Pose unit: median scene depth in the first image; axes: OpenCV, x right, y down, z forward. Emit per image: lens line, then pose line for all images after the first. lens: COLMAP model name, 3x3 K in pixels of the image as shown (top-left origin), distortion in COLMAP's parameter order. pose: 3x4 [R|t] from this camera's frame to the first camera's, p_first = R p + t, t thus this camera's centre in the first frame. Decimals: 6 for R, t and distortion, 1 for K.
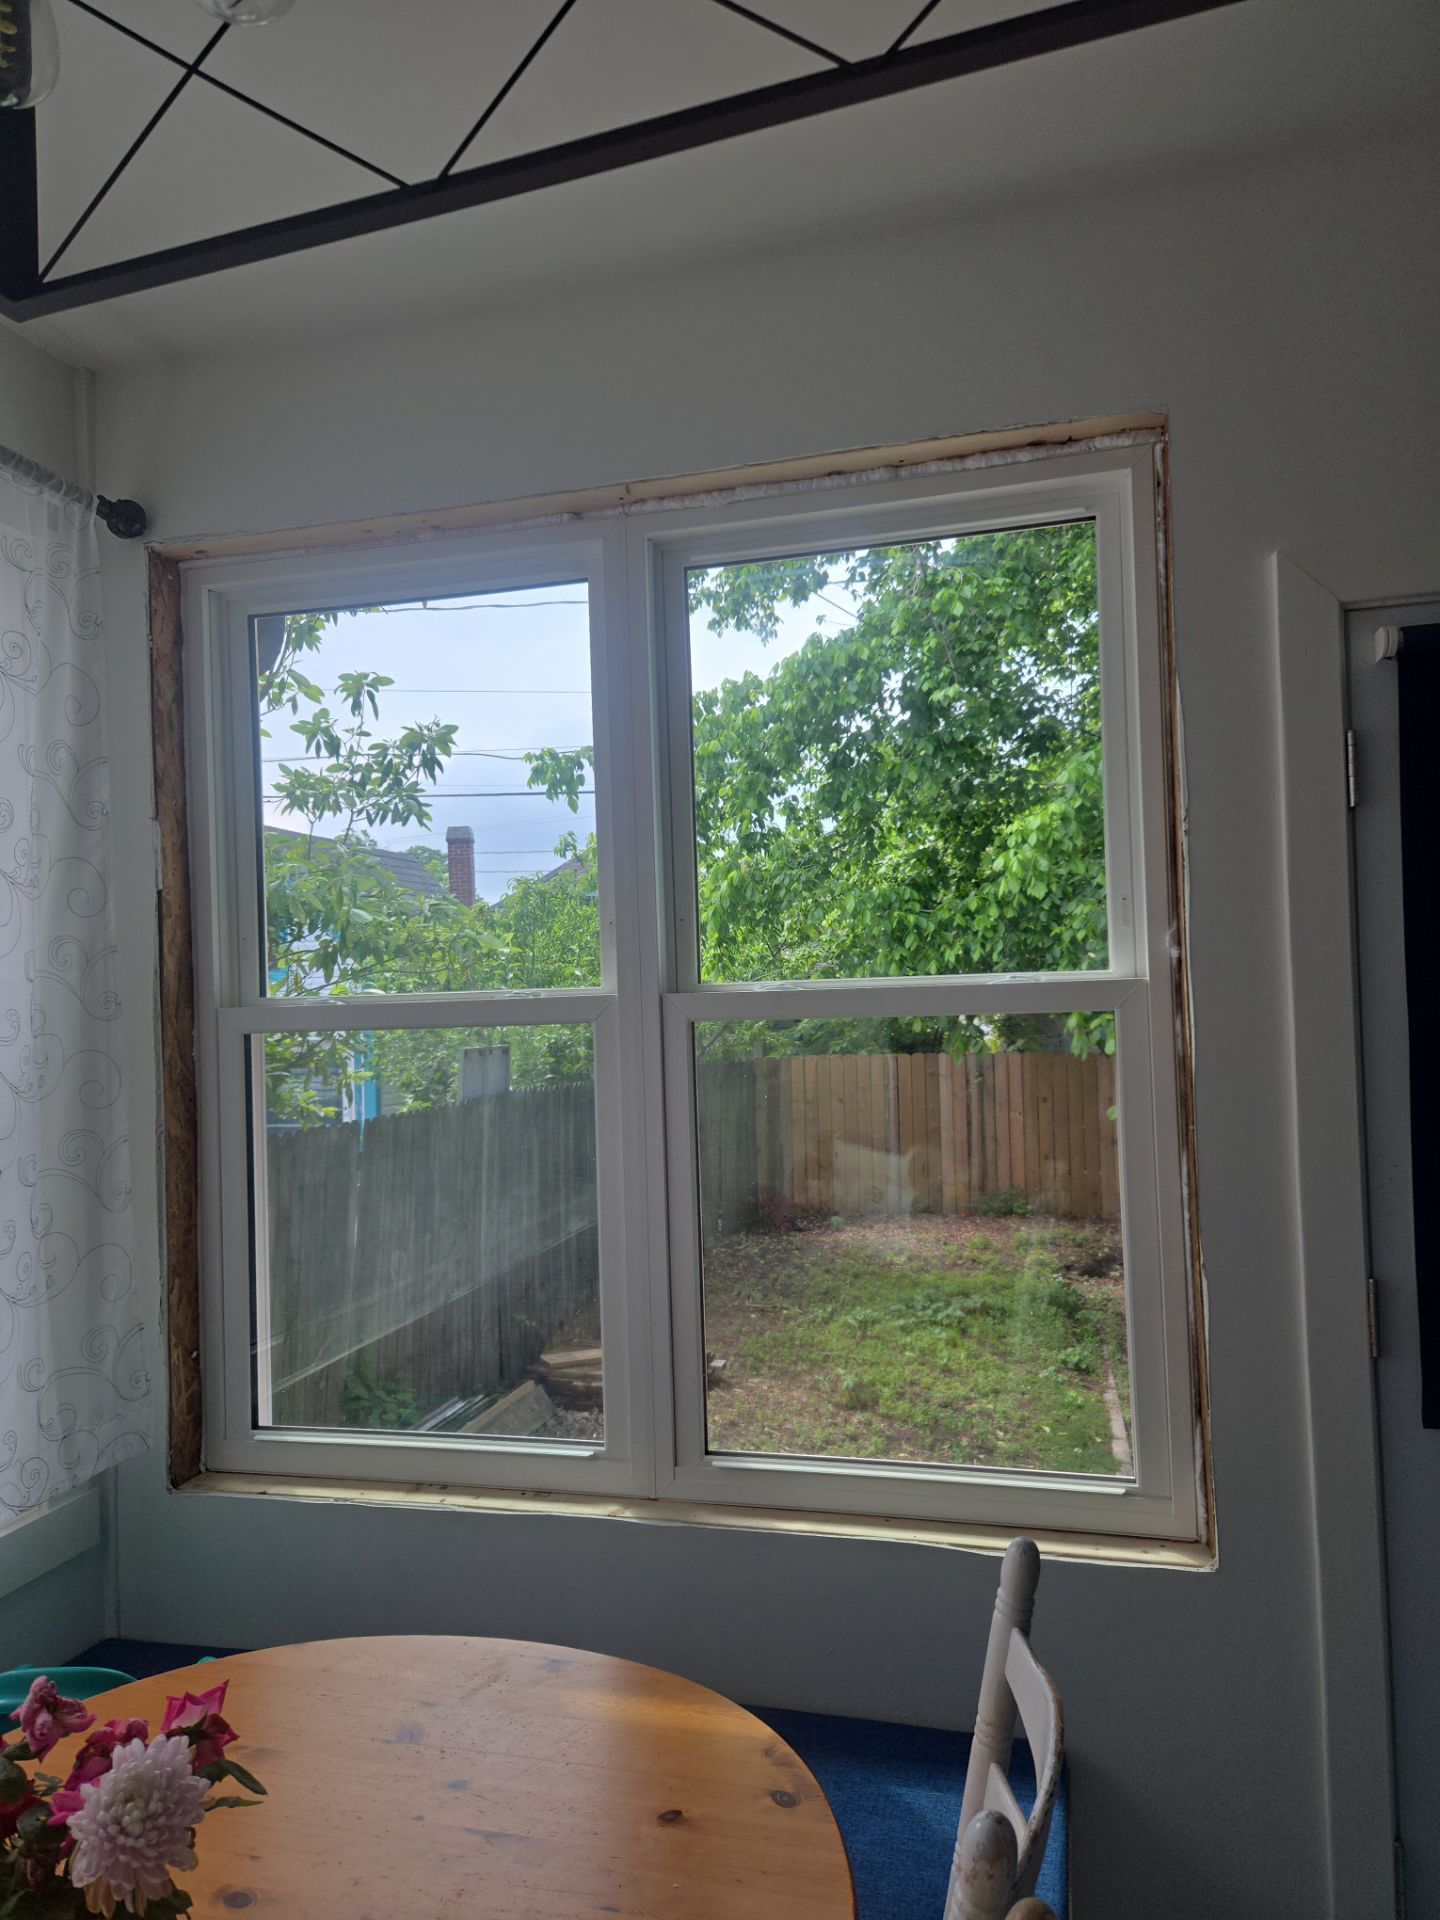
lens RADIAL K [[1287.7, 0, 723.5], [0, 1287.7, 971.0], [0, 0, 1]] dist [0.084950, -0.106003]
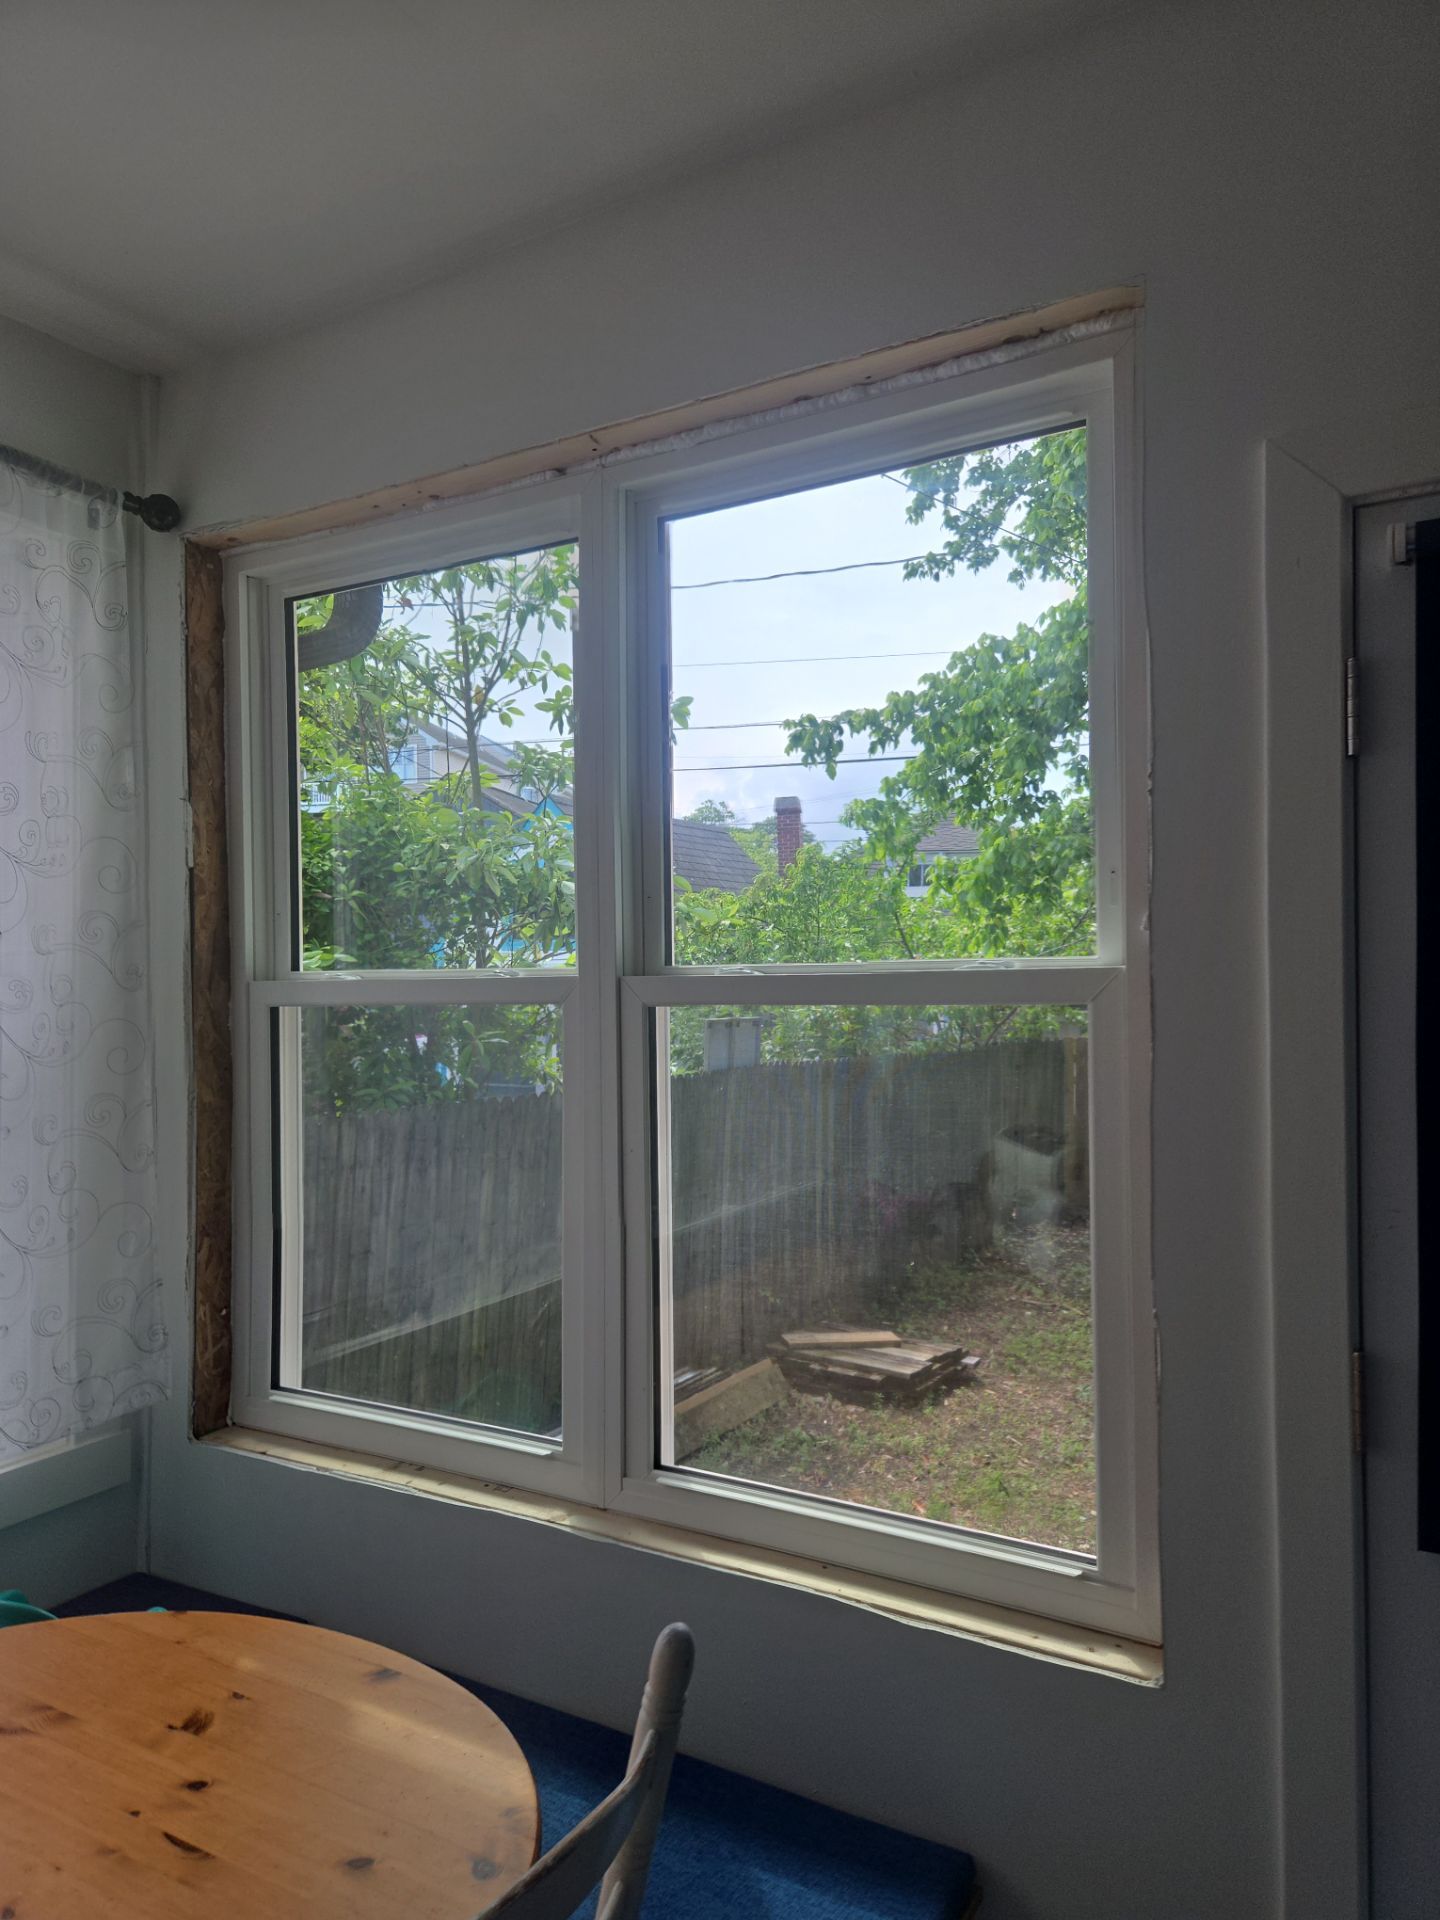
lens RADIAL K [[1306.9, 0, 718.5], [0, 1306.9, 954.8], [0, 0, 1]] dist [0.074802, -0.073843]
pose [[0.961527, 0.012821, -0.274413, 0.265464], [-0.009992, 0.999882, 0.011708, -0.008281], [0.274530, -0.008516, 0.961541, 0.096179]]
